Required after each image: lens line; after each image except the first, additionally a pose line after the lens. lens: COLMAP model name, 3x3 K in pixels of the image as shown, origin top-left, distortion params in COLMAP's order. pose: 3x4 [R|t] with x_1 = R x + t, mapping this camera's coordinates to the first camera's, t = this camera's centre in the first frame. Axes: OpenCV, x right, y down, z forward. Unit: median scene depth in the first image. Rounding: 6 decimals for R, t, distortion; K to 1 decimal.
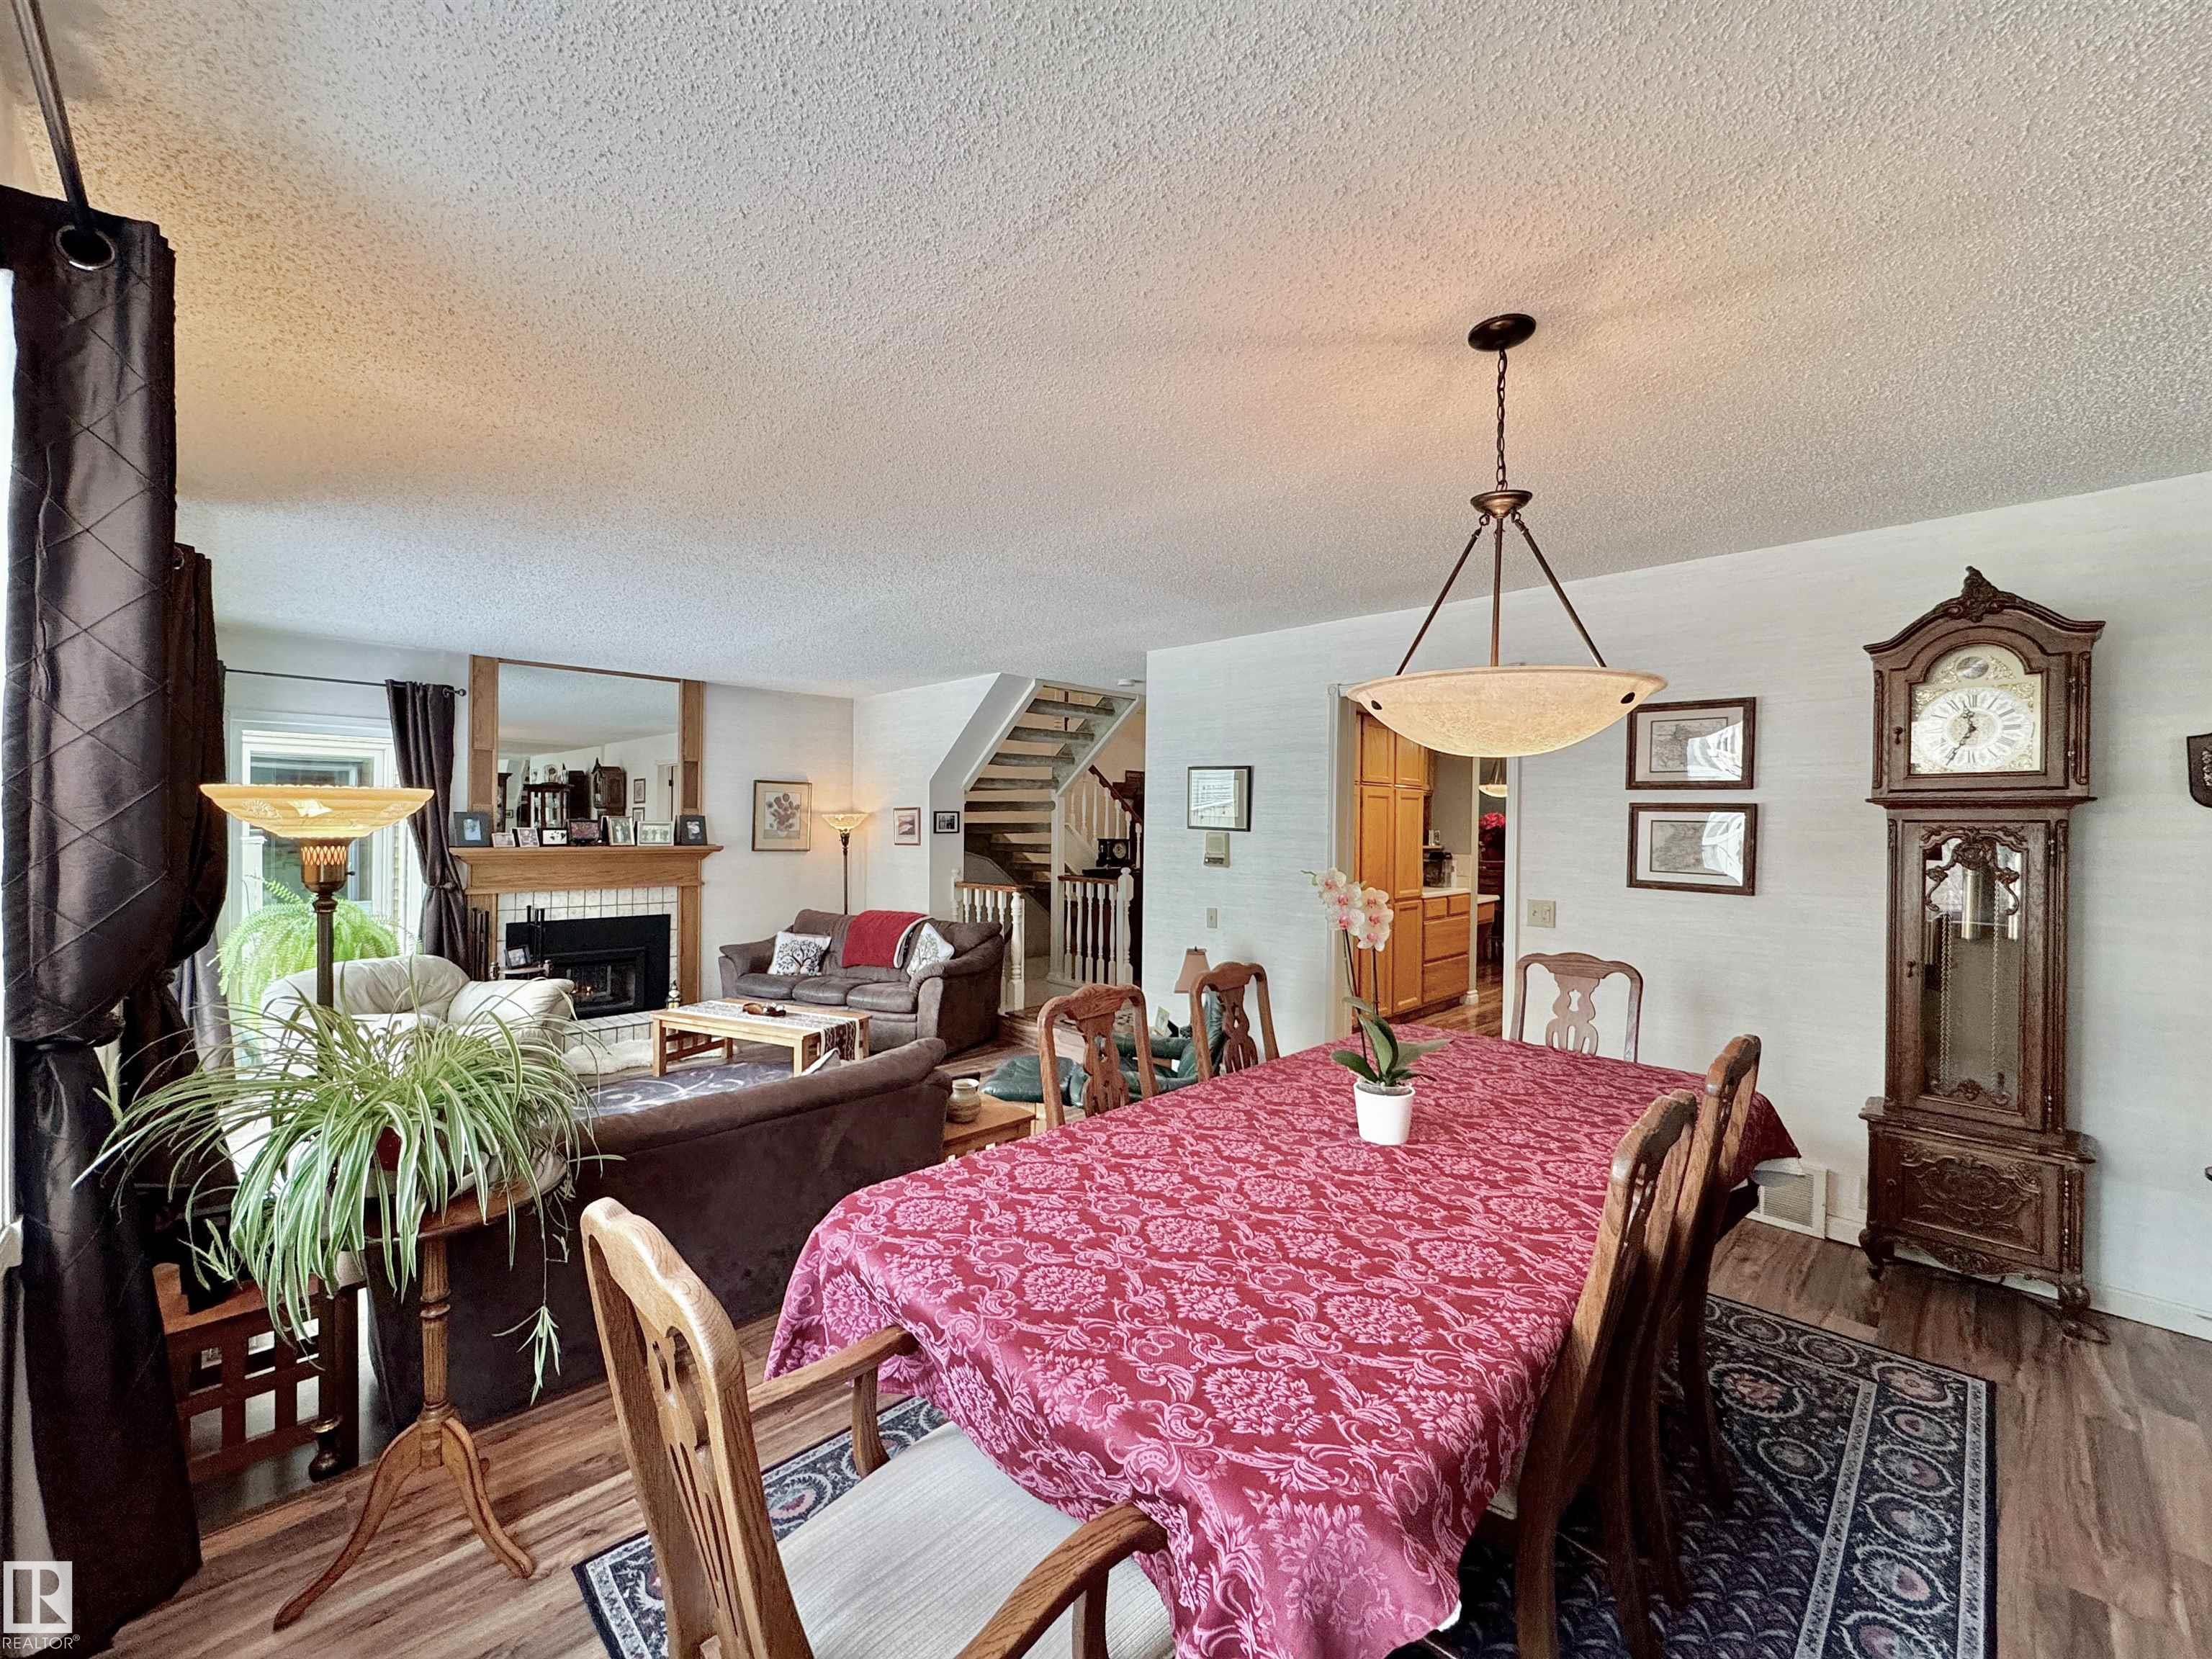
lens RADIAL K [[882.5, 0, 1104.6], [0, 882.5, 826.4], [0, 0, 1]] dist [-0.003399, 0.000587]
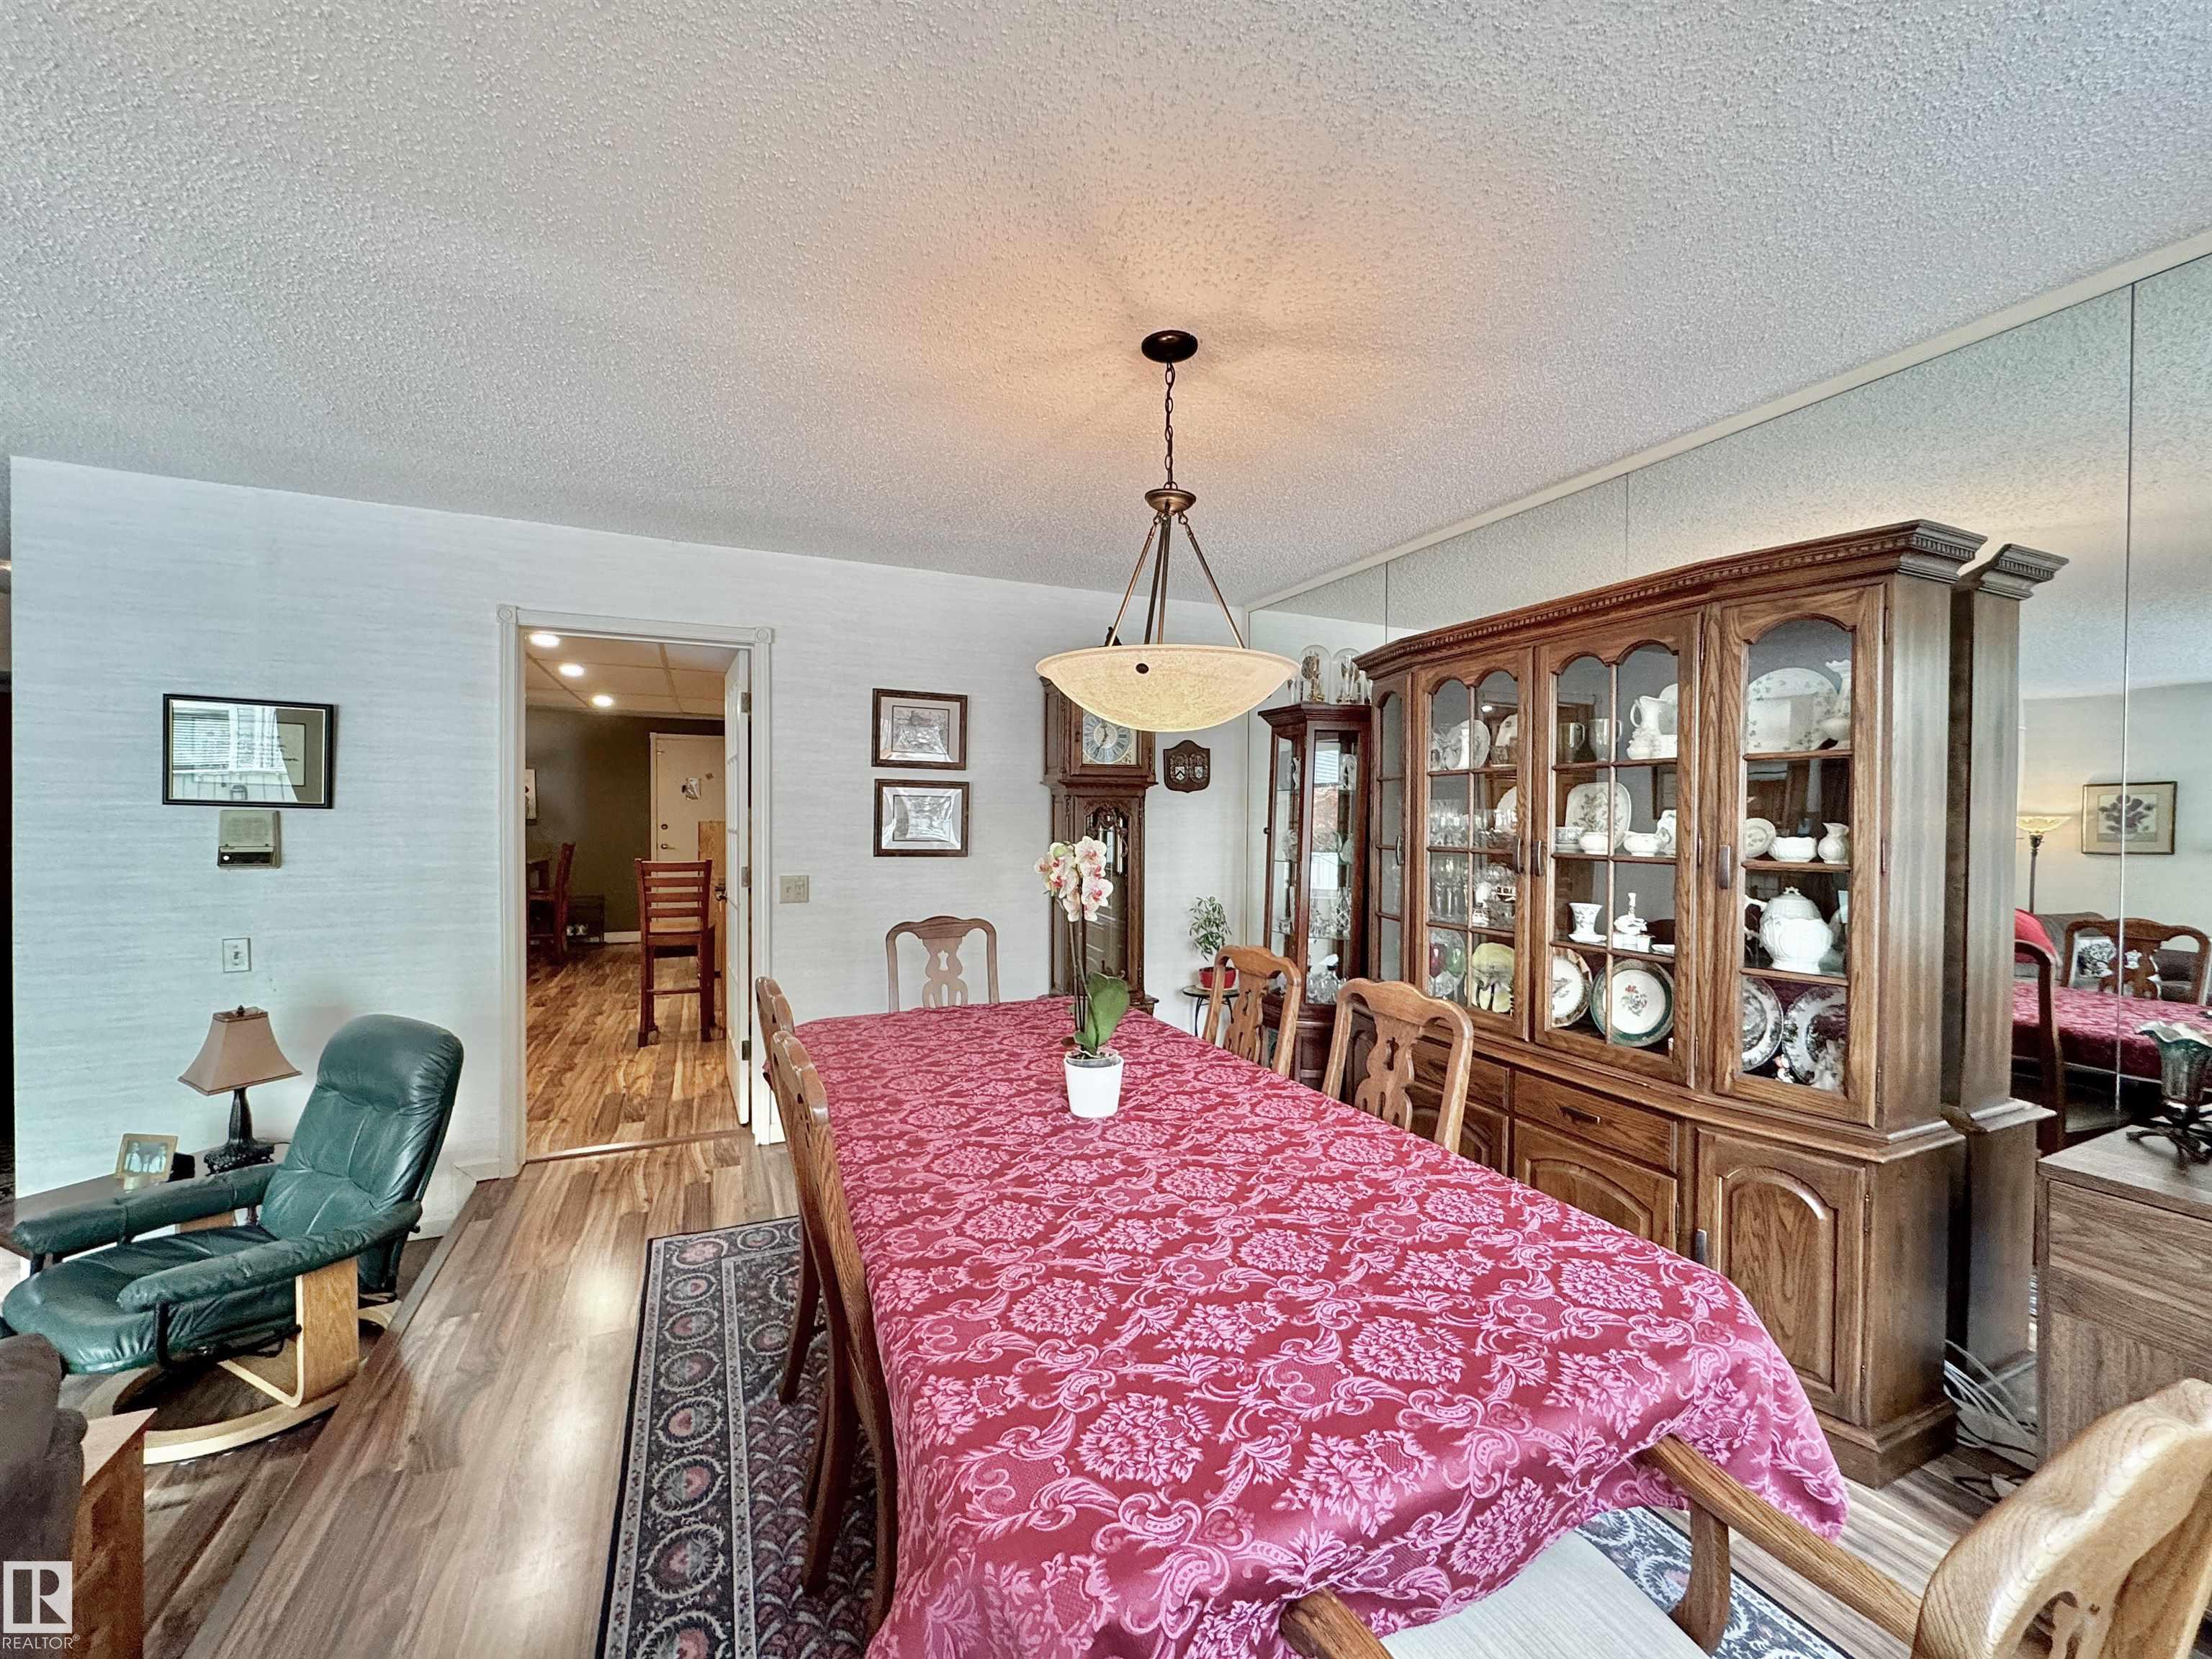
lens RADIAL K [[882.5, 0, 1104.6], [0, 882.5, 826.4], [0, 0, 1]] dist [-0.003399, 0.000587]
pose [[0.343985, -0.020723, 0.938747, -0.419363], [0.002495, 0.999773, 0.021156, 0.012513], [-0.938972, -0.004935, 0.343958, 0.464549]]
